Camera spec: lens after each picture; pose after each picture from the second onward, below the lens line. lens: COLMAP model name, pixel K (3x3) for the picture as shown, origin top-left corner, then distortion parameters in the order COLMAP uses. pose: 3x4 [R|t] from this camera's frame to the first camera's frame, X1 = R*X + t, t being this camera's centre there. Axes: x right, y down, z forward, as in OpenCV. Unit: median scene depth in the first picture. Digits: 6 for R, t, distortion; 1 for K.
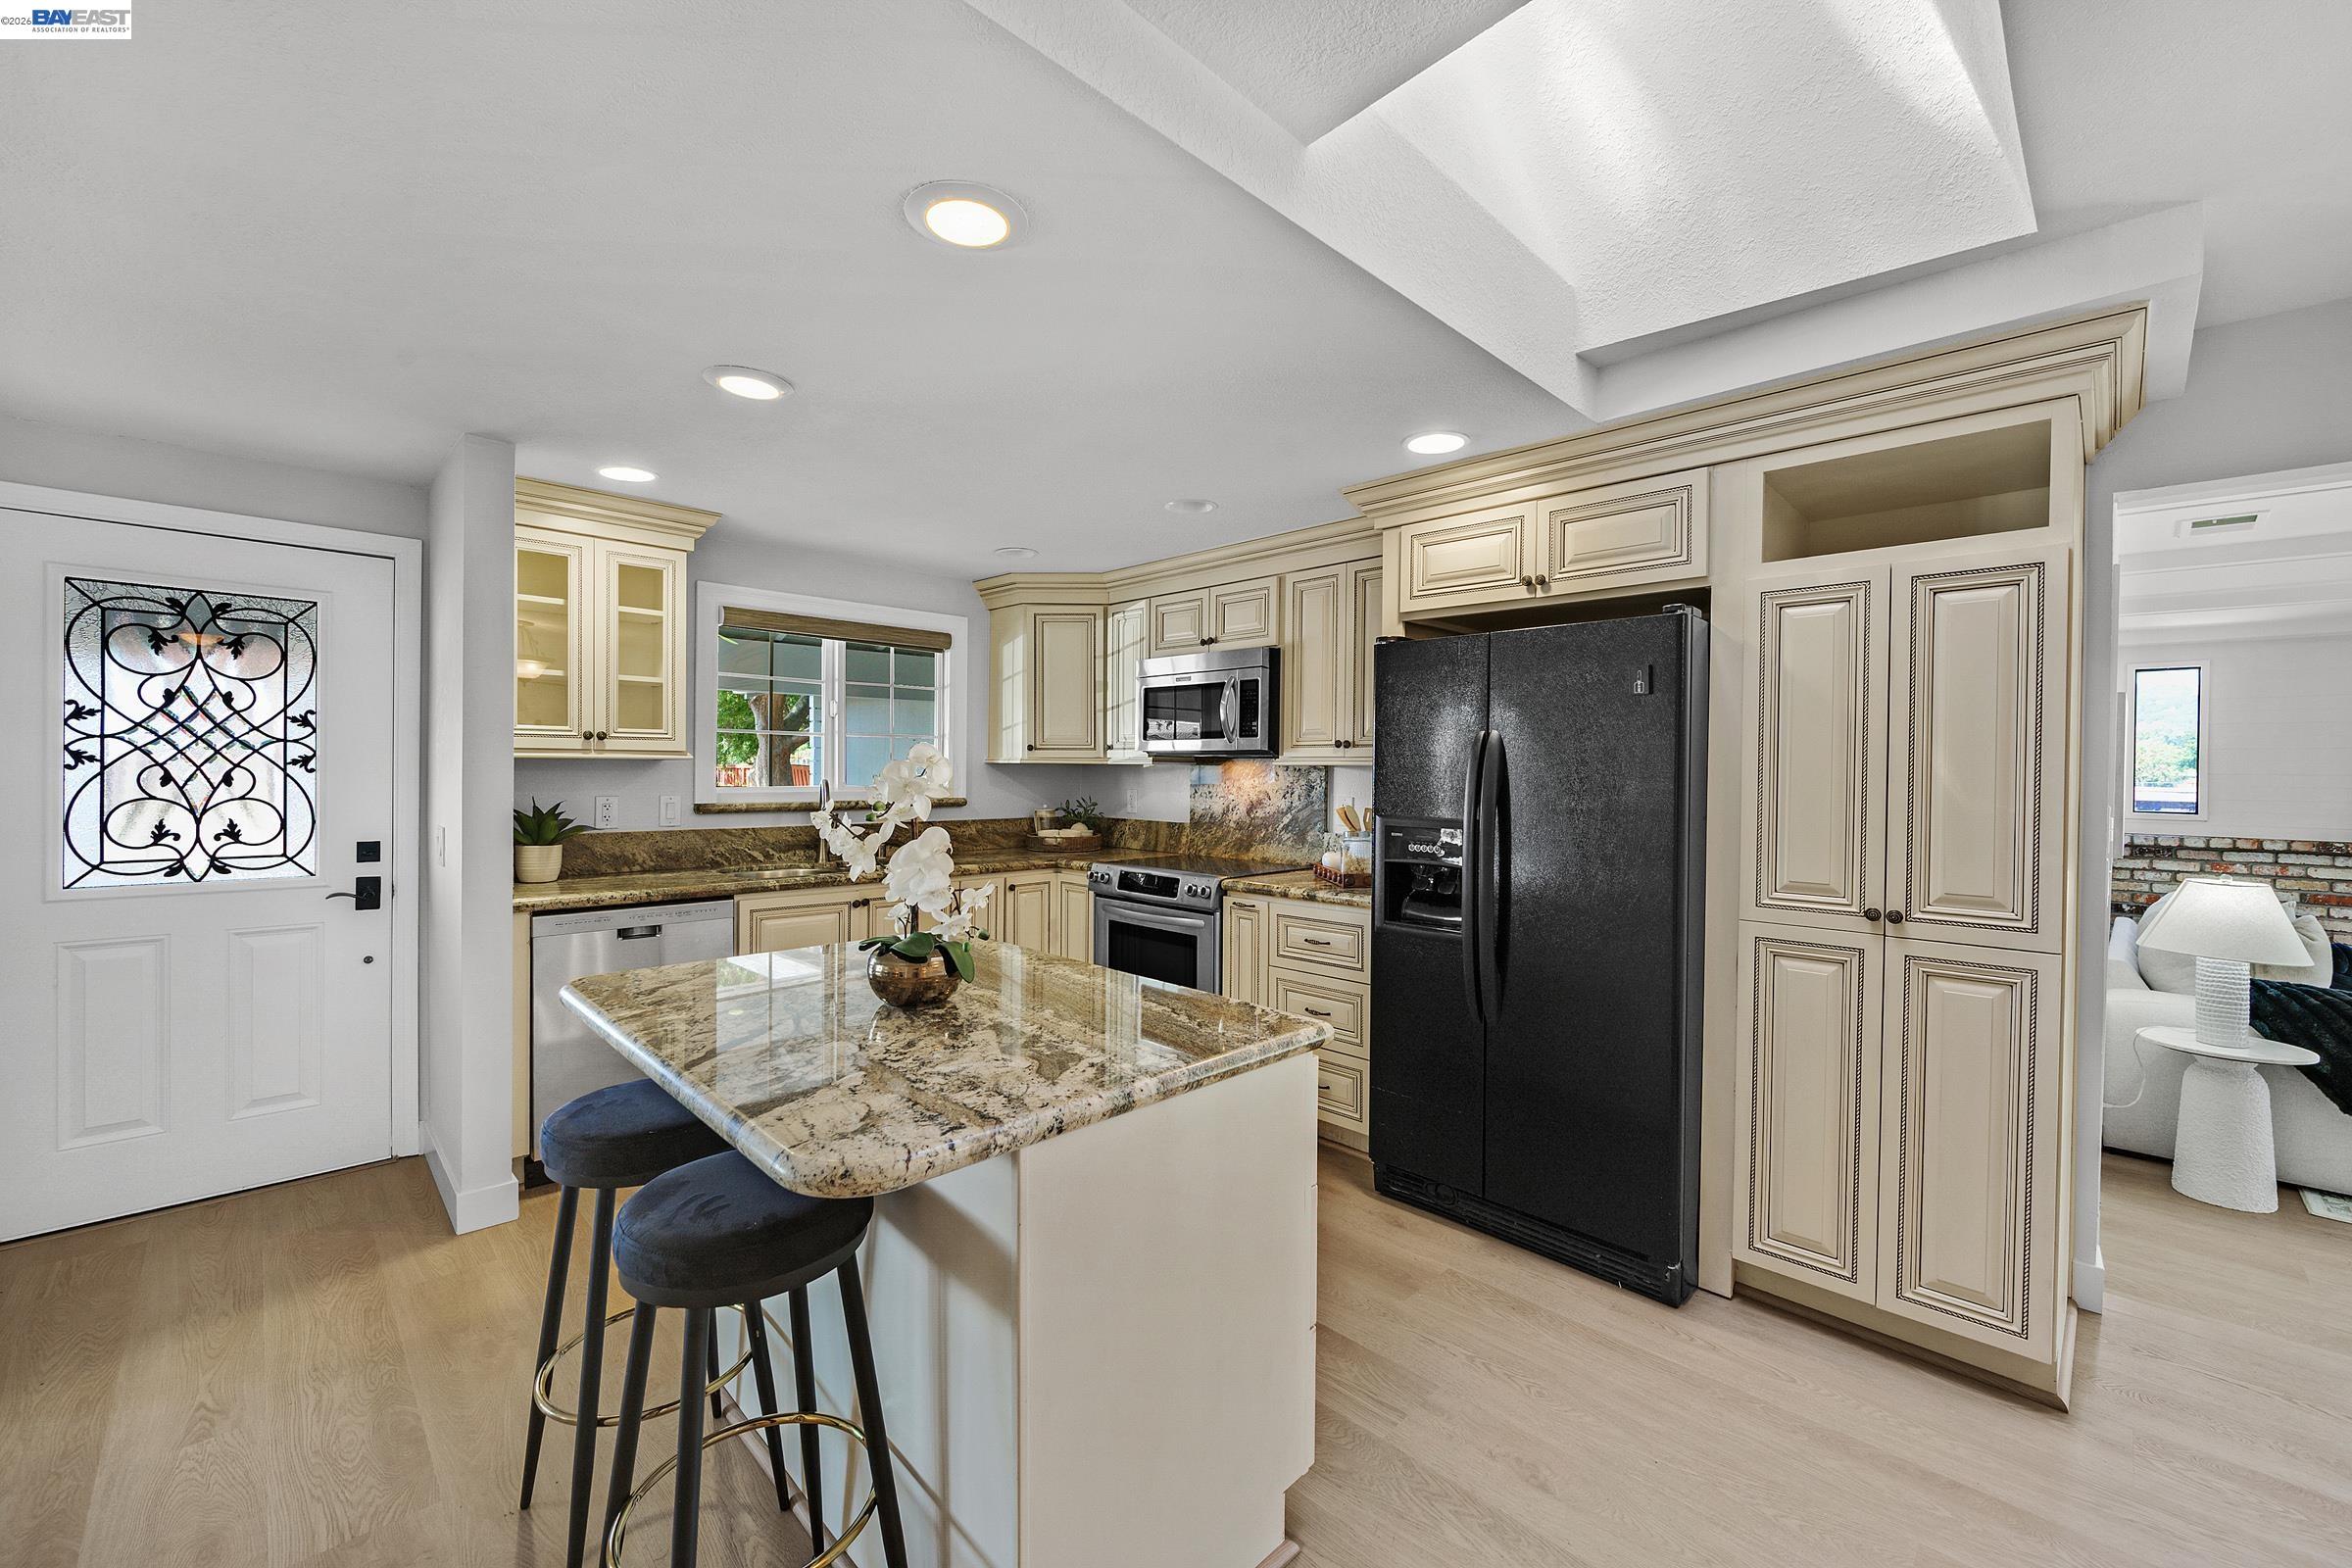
lens RADIAL K [[935.1, 0, 1176.9], [0, 935.1, 778.8], [0, 0, 1]] dist [-0.000554, -0.000633]
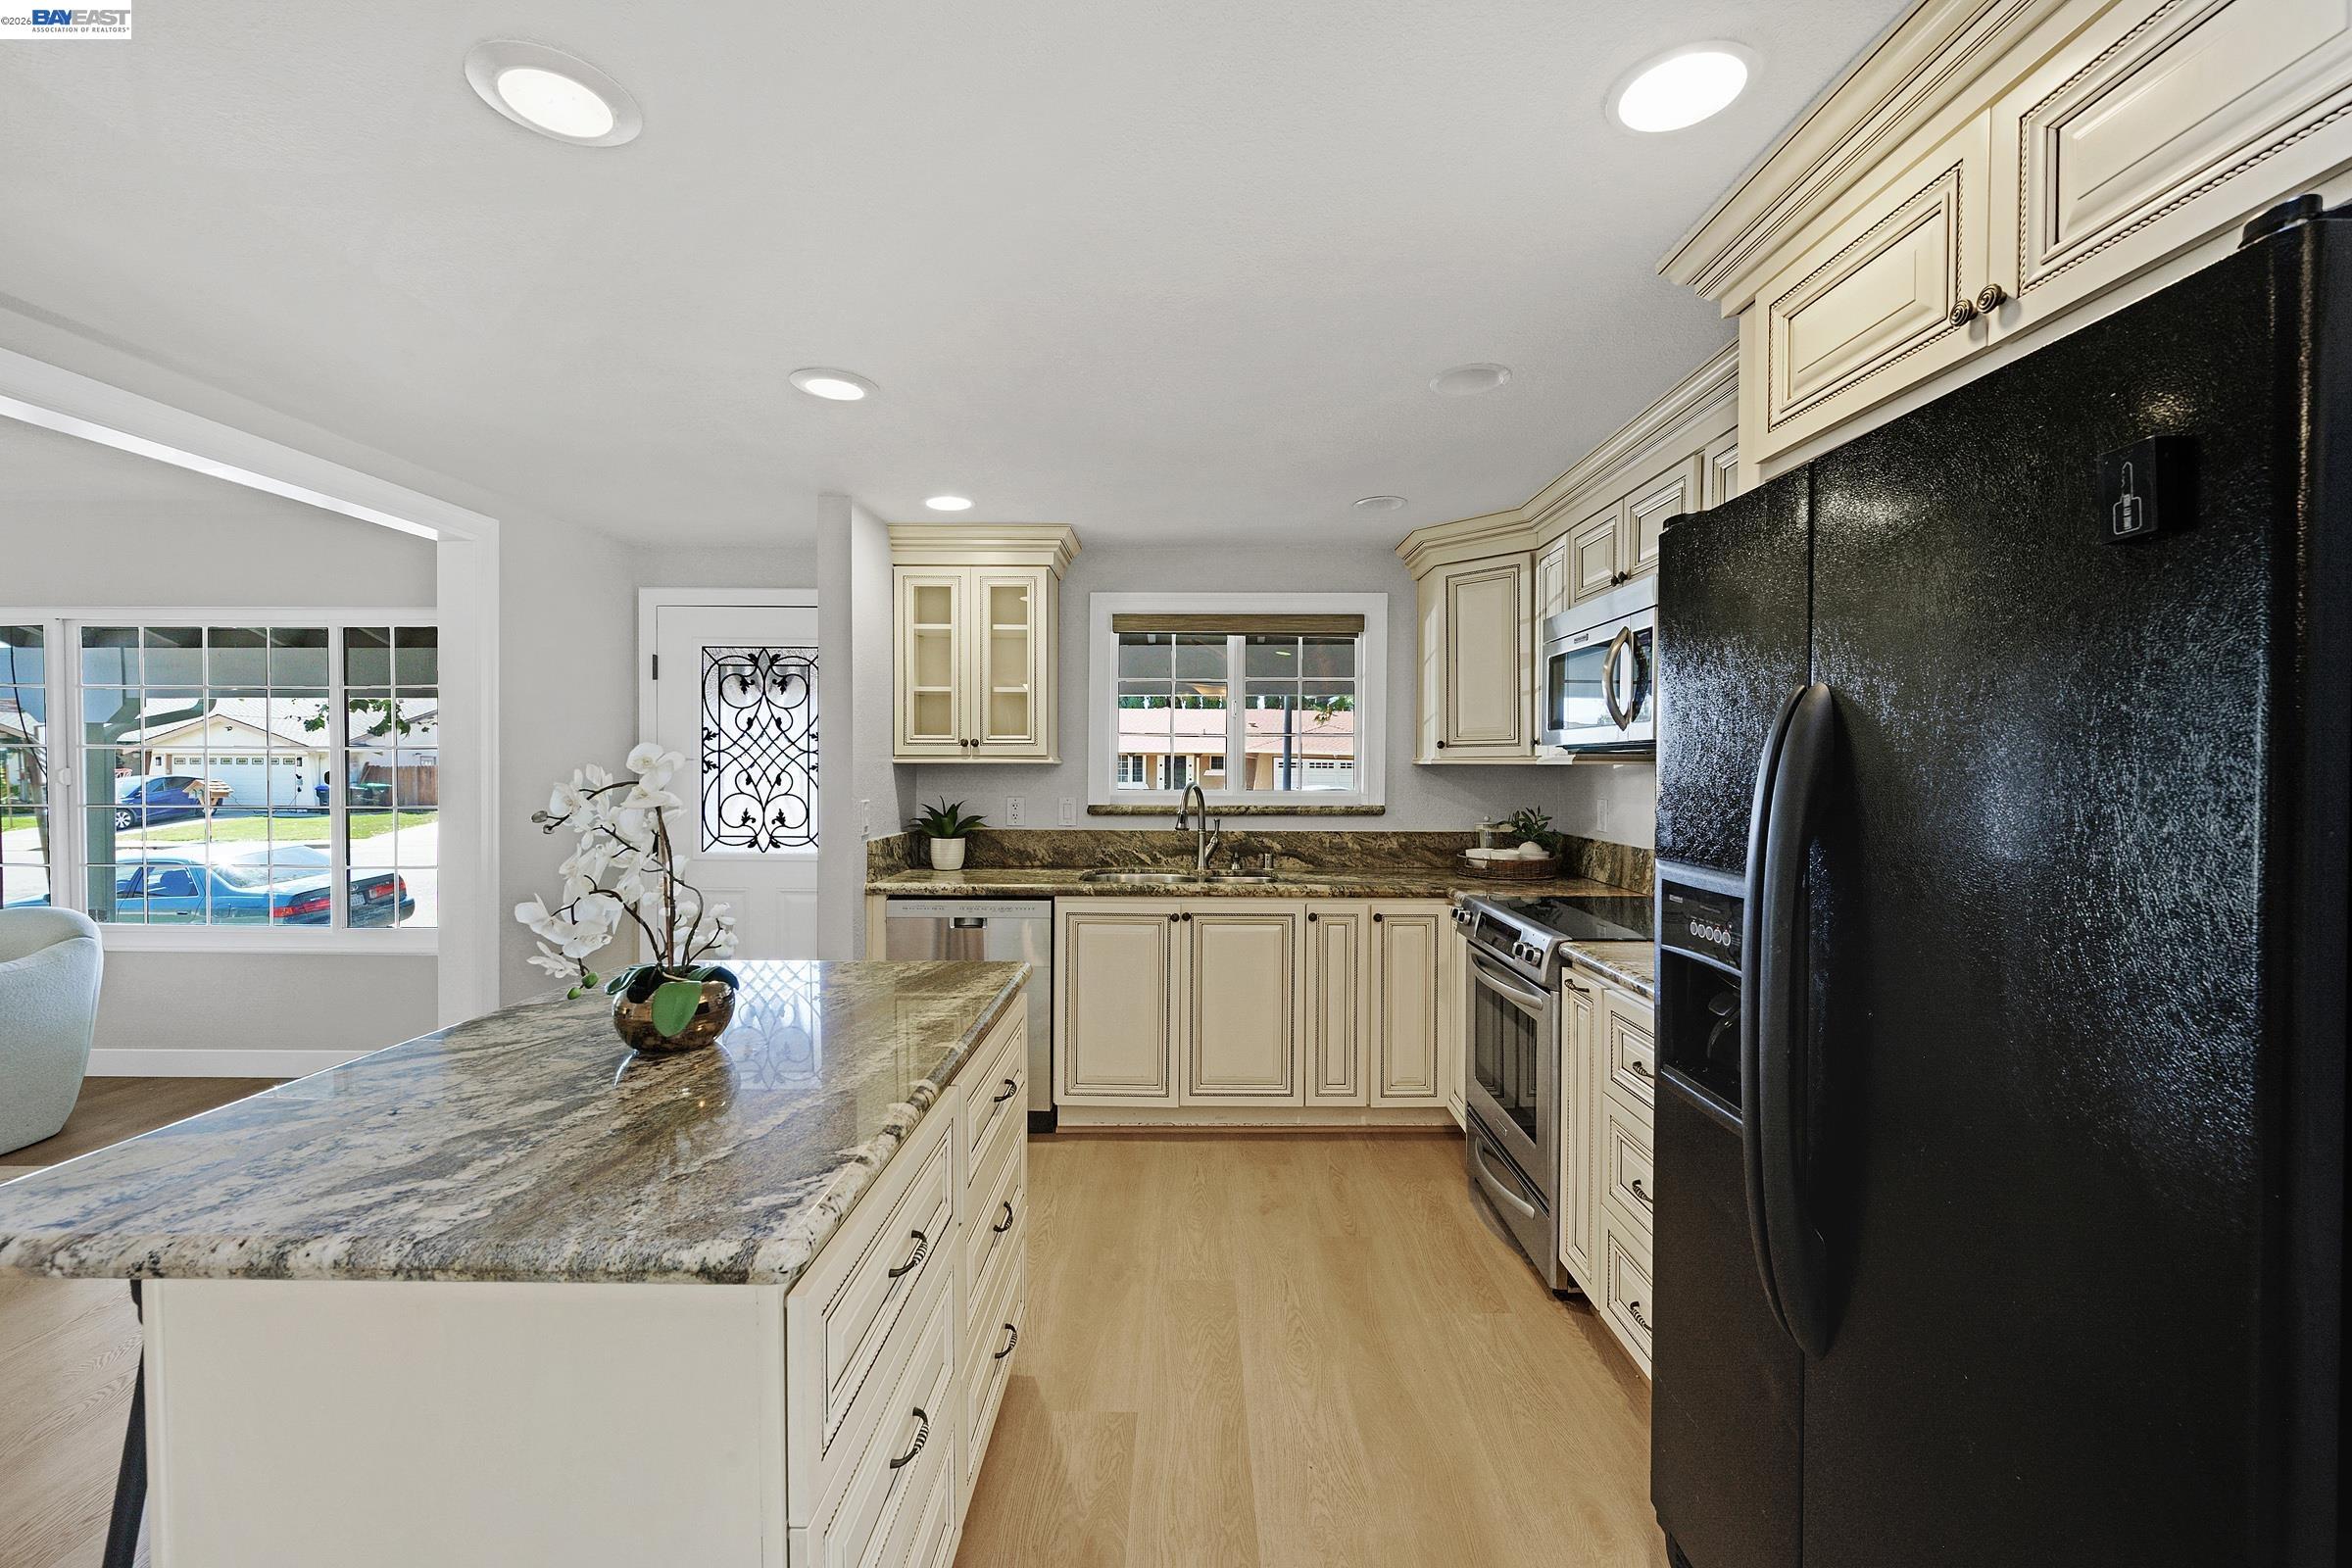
lens RADIAL K [[935.1, 0, 1183.5], [0, 935.1, 781.0], [0, 0, 1]] dist [-0.000554, -0.000633]
pose [[0.709360, 0.004814, -0.704830, 0.341505], [-0.004645, 0.999987, 0.002155, -0.003795], [0.704832, 0.001745, 0.709373, 0.377737]]
